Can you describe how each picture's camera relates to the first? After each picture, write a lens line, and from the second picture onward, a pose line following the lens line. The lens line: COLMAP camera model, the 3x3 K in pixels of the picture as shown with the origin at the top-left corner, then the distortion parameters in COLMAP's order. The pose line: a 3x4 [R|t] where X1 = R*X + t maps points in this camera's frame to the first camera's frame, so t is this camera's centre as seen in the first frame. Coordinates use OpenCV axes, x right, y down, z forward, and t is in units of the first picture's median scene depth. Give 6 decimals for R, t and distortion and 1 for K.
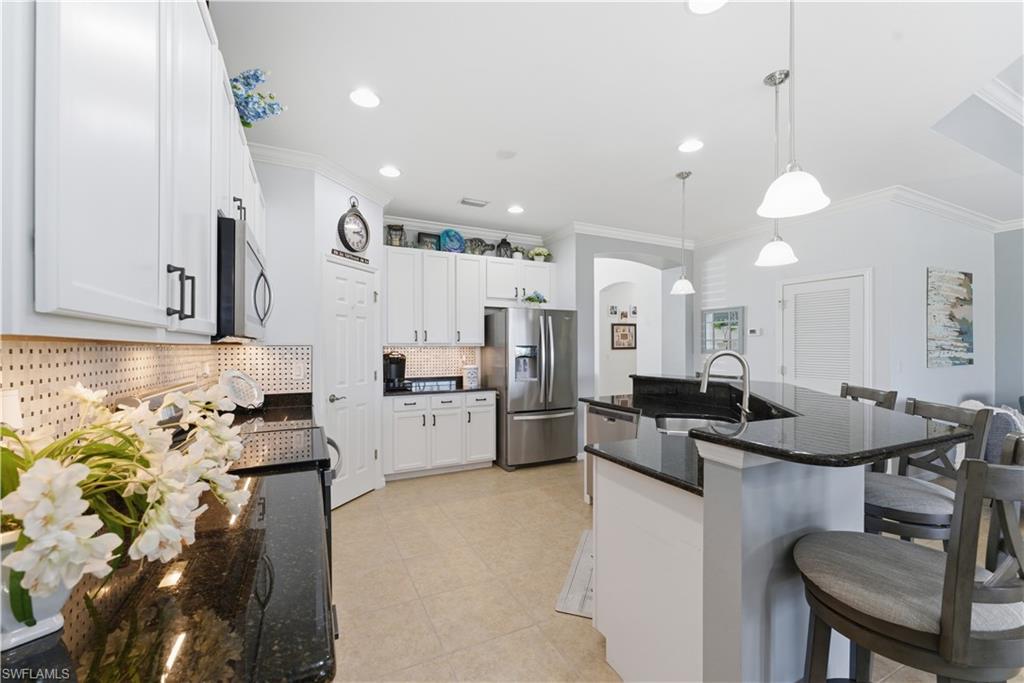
lens RADIAL K [[417.5, 0, 513.8], [0, 417.5, 345.0], [0, 0, 1]] dist [-0.004985, -0.000115]
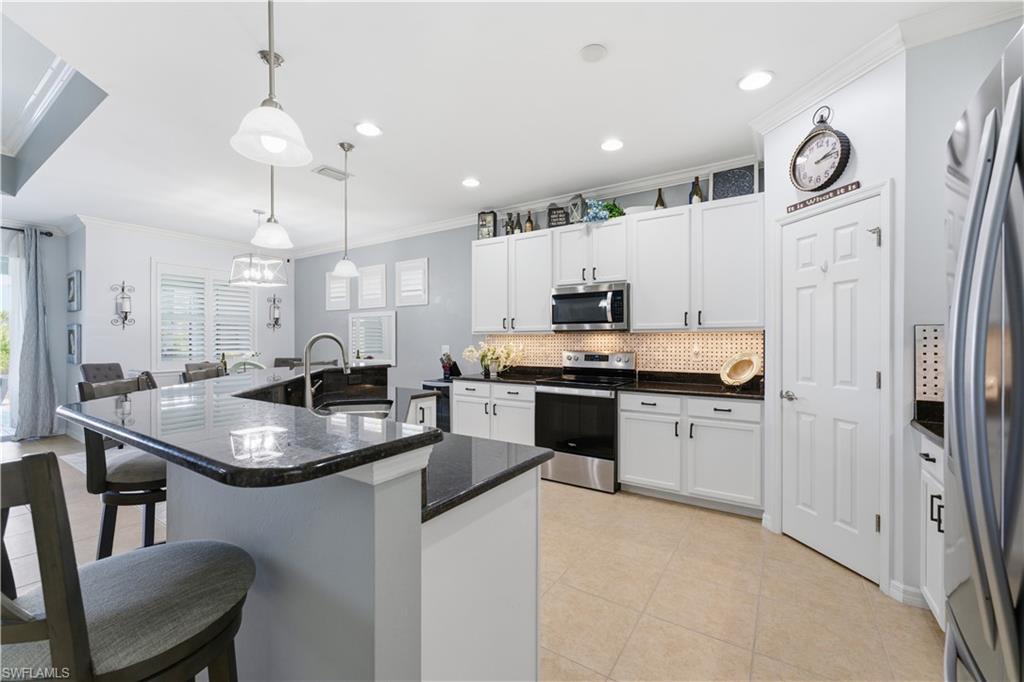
lens RADIAL K [[417.5, 0, 505.9], [0, 417.5, 340.5], [0, 0, 1]] dist [-0.004985, -0.000115]
pose [[-0.866968, 0.007451, -0.498308, 0.449049], [0.010011, 0.999947, -0.002465, 0.015105], [0.498263, -0.007126, -0.866997, 1.480245]]
